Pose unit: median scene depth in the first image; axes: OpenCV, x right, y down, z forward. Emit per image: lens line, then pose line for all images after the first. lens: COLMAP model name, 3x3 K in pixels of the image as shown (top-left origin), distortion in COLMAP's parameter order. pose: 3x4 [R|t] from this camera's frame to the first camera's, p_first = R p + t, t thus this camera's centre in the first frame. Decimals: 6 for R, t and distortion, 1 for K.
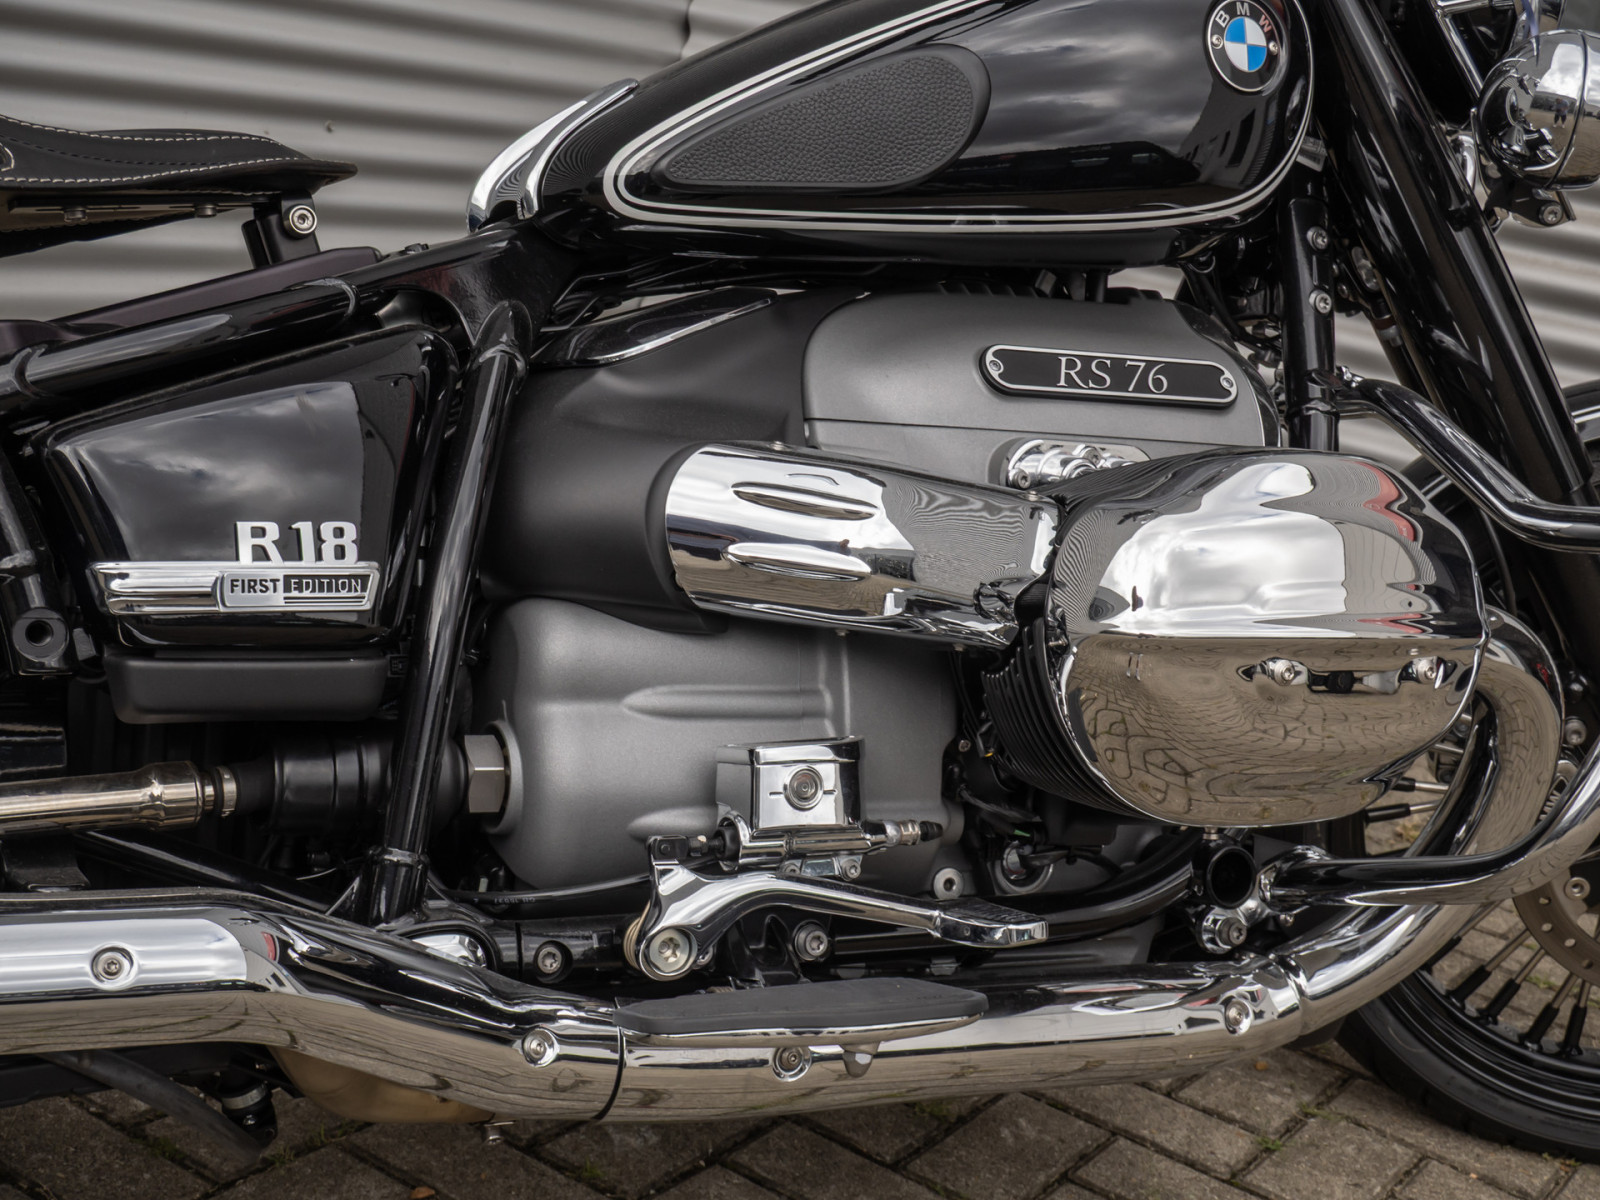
lens RADIAL K [[2281.5, 0, 800.0], [0, 2281.5, 600.0], [0, 0, 1]] dist [0.045146, 0.117732]
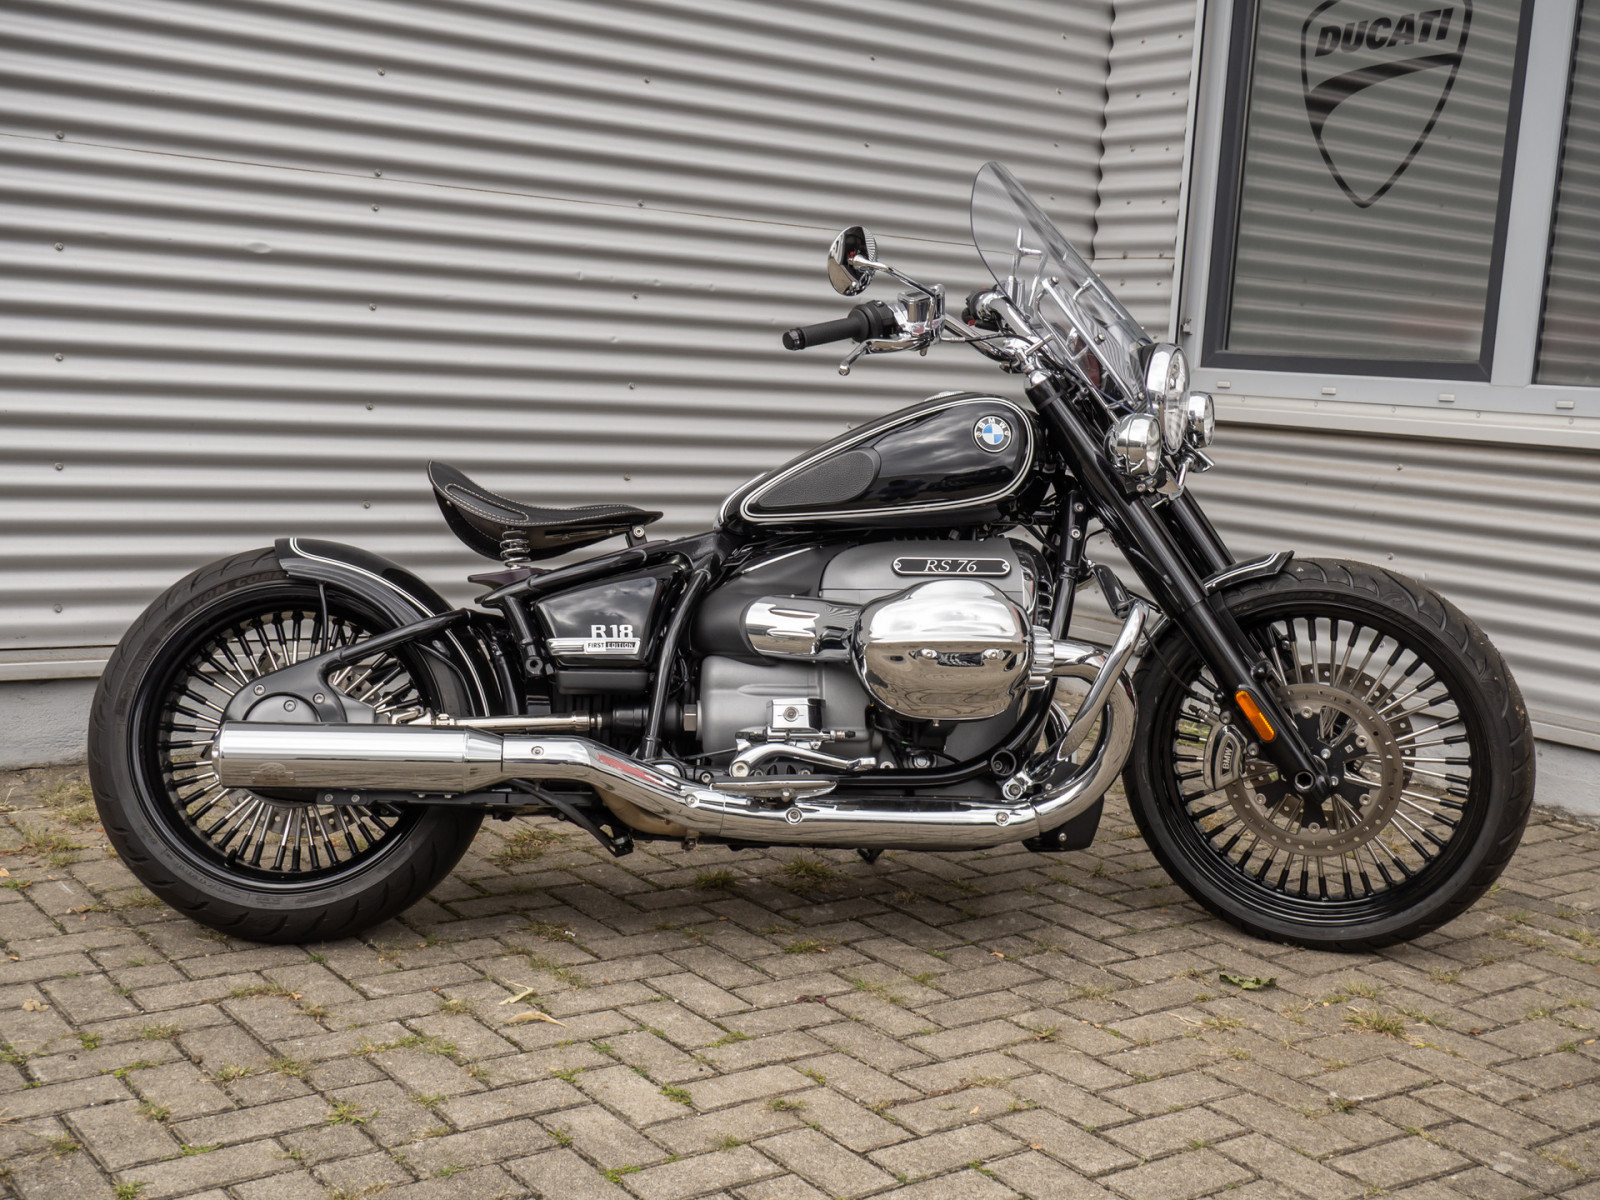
lens RADIAL K [[1873.6, 0, 800.0], [0, 1873.6, 600.0], [0, 0, 1]] dist [-0.007842, -0.002901]
pose [[0.931541, -0.076981, -0.355394, 0.821001], [0.018838, 0.986239, -0.164249, 0.315763], [0.363148, 0.146310, 0.920172, -1.098265]]
